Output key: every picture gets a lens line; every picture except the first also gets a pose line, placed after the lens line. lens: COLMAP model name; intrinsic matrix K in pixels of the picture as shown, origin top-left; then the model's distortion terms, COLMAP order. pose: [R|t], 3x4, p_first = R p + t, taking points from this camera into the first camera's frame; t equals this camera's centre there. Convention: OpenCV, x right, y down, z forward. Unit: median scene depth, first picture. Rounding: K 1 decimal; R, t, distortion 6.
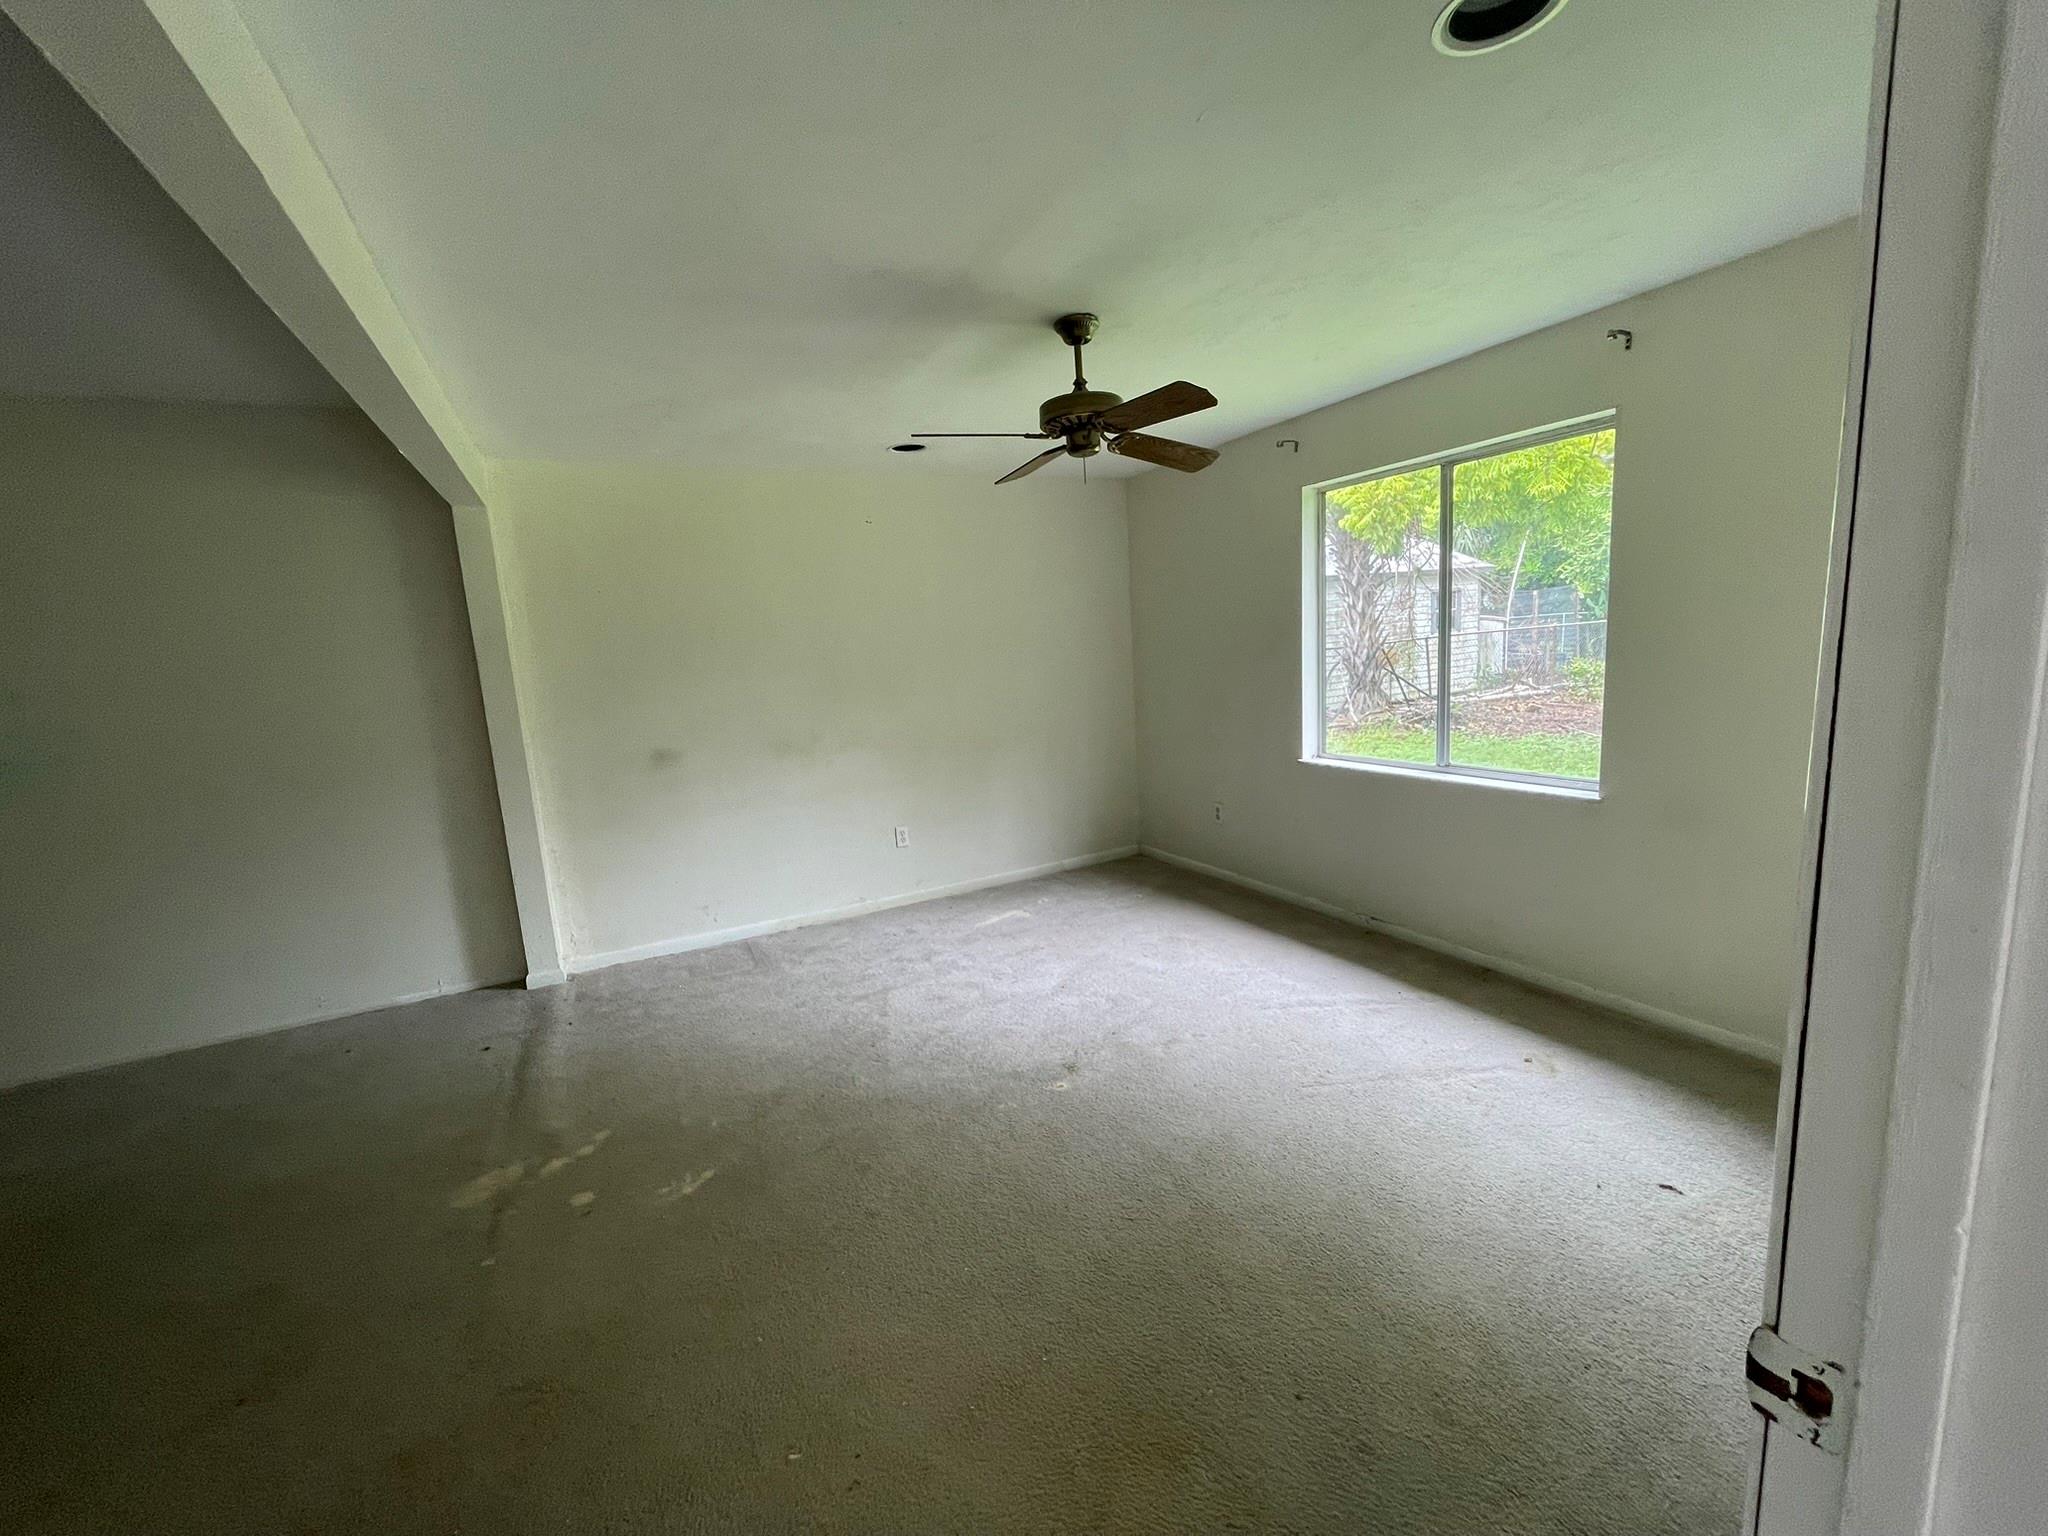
lens RADIAL K [[824.0, 0, 1023.1], [0, 824.0, 772.5], [0, 0, 1]] dist [-0.001536, 0.000044]
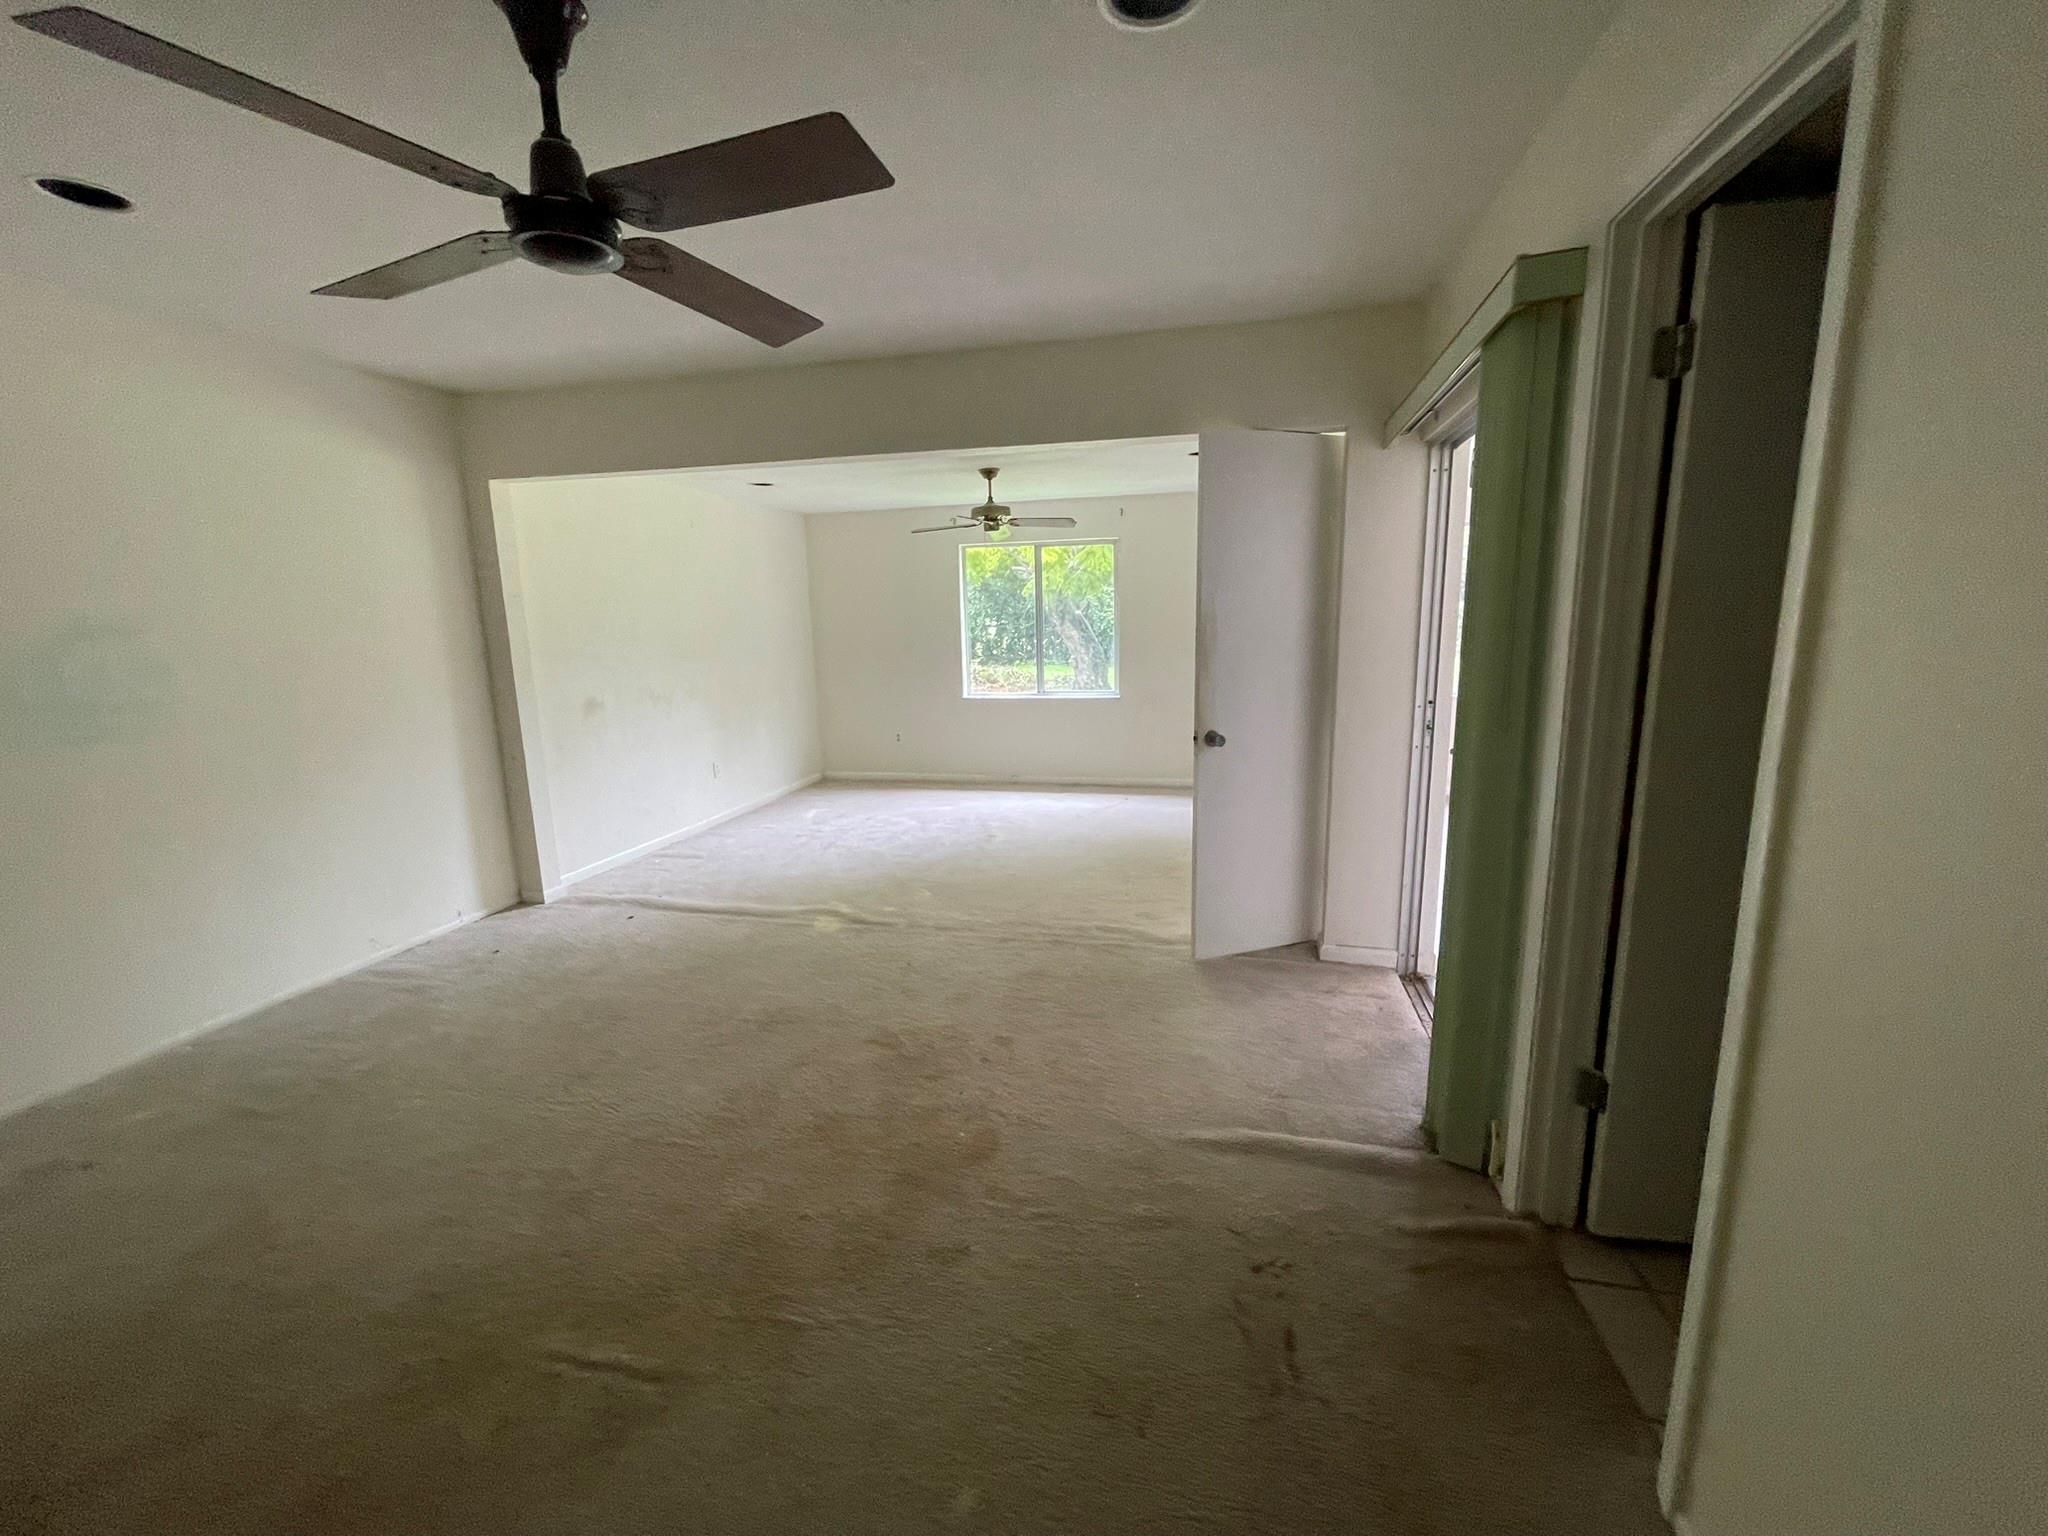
lens RADIAL K [[827.5, 0, 1020.2], [0, 827.5, 774.5], [0, 0, 1]] dist [-0.001673, 0.000432]
pose [[0.645690, -0.093533, 0.757849, -1.069128], [0.102705, 0.994089, 0.035184, 0.114416], [-0.756661, 0.055117, 0.651480, -0.276377]]
